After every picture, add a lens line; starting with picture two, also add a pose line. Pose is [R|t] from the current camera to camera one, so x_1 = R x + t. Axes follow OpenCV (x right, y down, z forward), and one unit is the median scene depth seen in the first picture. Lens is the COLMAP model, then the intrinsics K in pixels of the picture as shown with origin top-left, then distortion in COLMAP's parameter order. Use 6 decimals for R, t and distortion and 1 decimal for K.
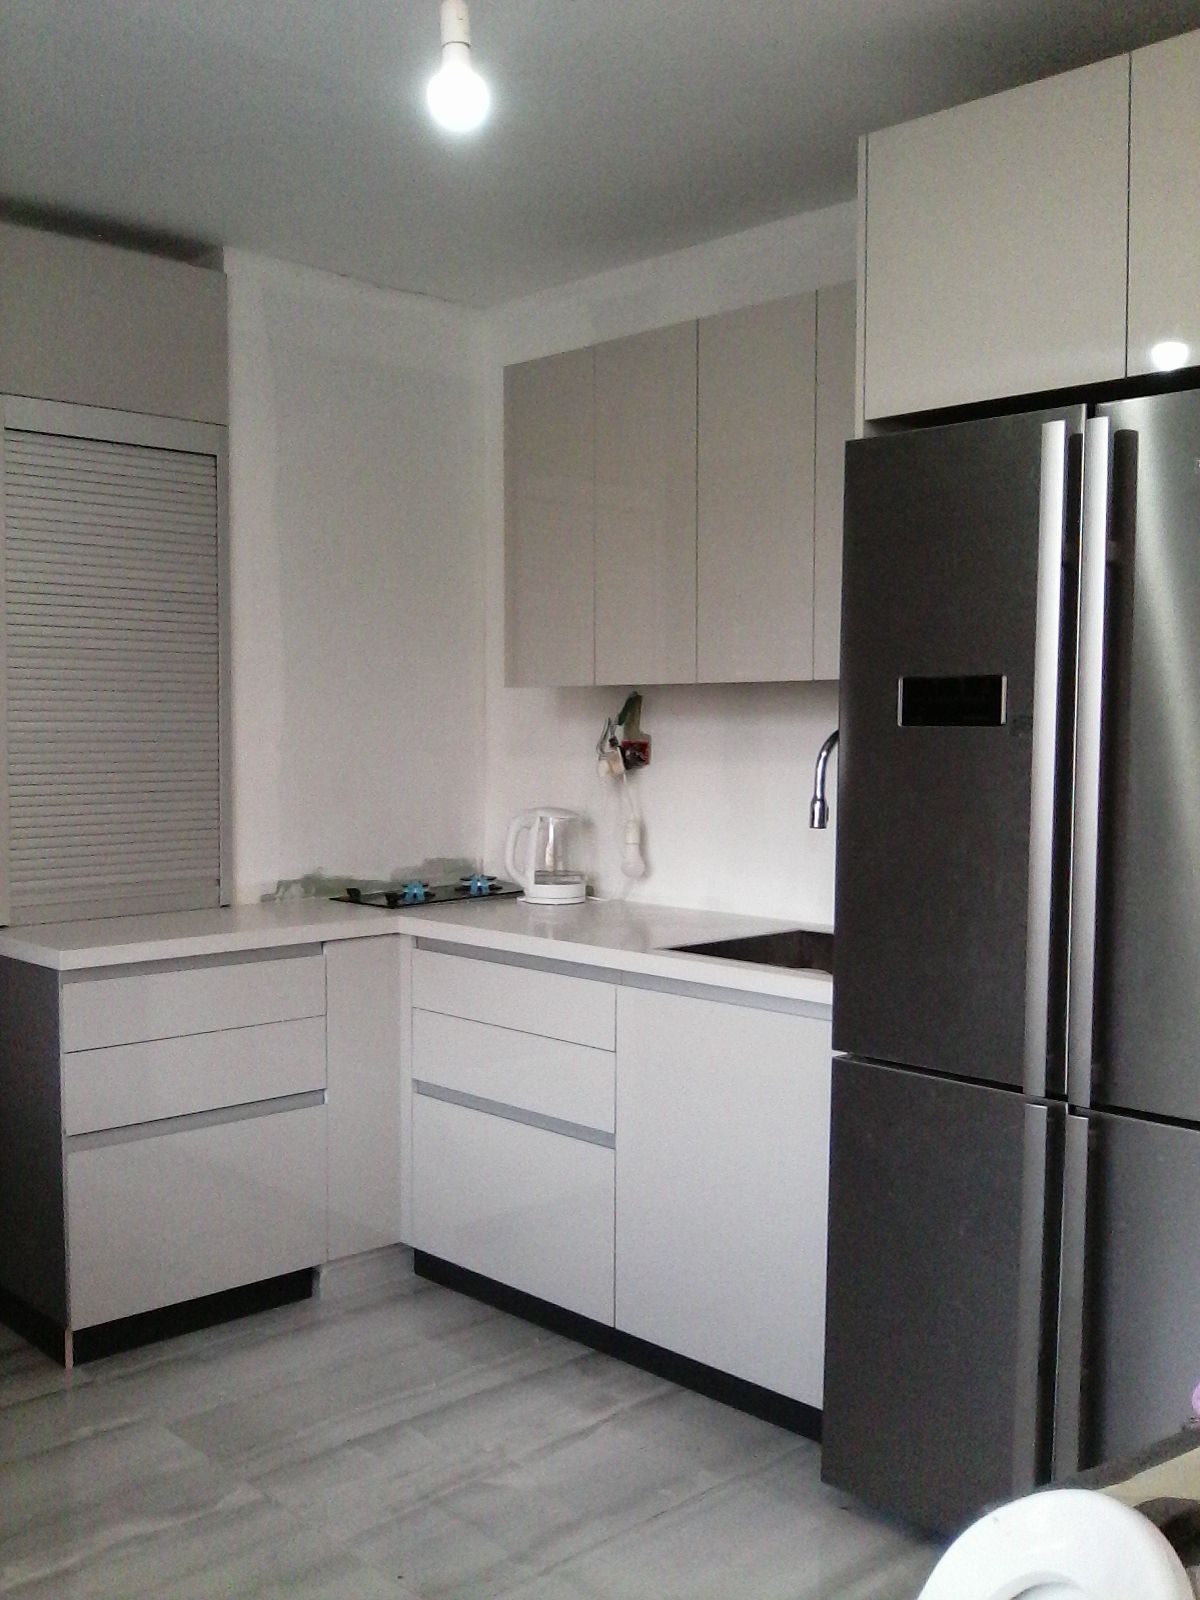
lens RADIAL K [[1537.9, 0, 600.0], [0, 1537.9, 800.0], [0, 0, 1]] dist [0.003144, -0.070590]
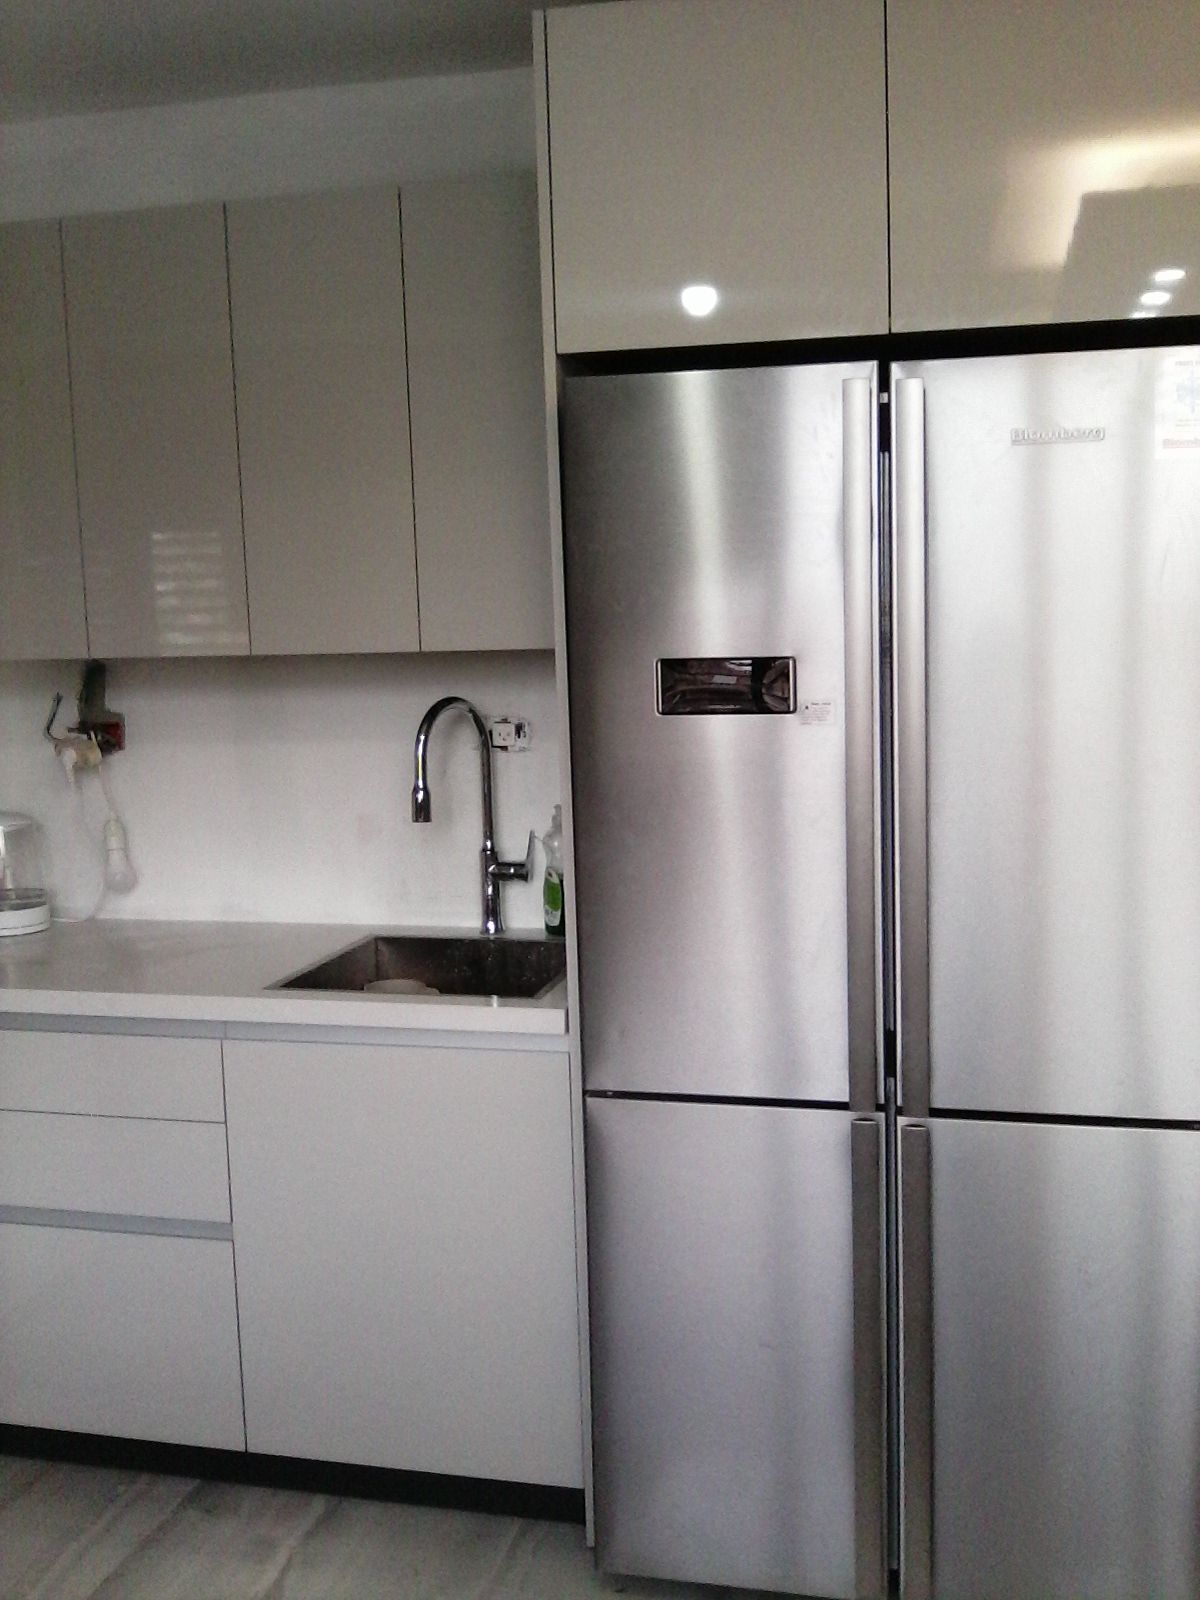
lens RADIAL K [[1537.9, 0, 600.0], [0, 1537.9, 800.0], [0, 0, 1]] dist [0.003144, -0.070590]
pose [[0.844377, -0.085864, 0.528824, -0.230598], [0.055305, 0.995770, 0.073376, -0.051954], [-0.532887, -0.032711, 0.845554, 0.214882]]
